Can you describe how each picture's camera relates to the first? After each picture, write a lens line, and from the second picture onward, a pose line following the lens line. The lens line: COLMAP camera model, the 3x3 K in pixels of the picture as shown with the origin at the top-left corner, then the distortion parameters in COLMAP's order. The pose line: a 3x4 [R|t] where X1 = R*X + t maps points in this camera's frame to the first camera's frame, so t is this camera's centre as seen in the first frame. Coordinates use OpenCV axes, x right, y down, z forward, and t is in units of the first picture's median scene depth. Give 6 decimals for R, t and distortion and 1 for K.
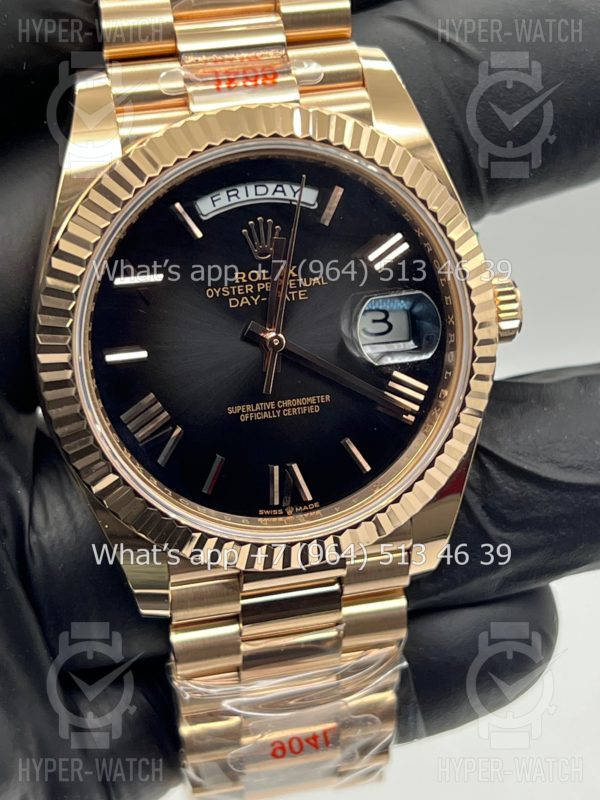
lens RADIAL K [[1797.6, 0, 300.1], [0, 1797.6, 398.5], [0, 0, 1]] dist [0.233133, 0.000000]
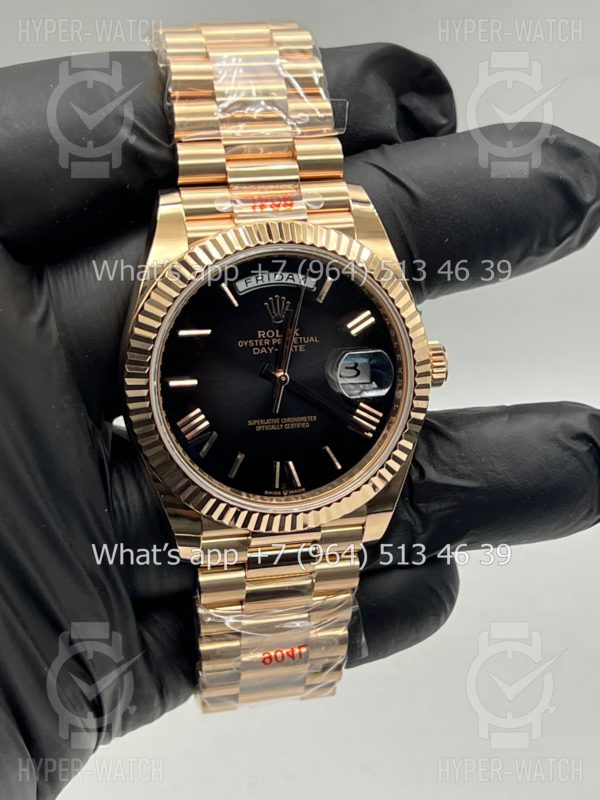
lens RADIAL K [[1797.6, 0, 303.2], [0, 1797.6, 400.5], [0, 0, 1]] dist [0.233133, 0.000000]
pose [[0.998032, 0.053086, 0.033391, -0.045178], [-0.052258, 0.998316, -0.025204, 0.023304], [-0.034672, 0.023409, 0.999125, -0.488695]]
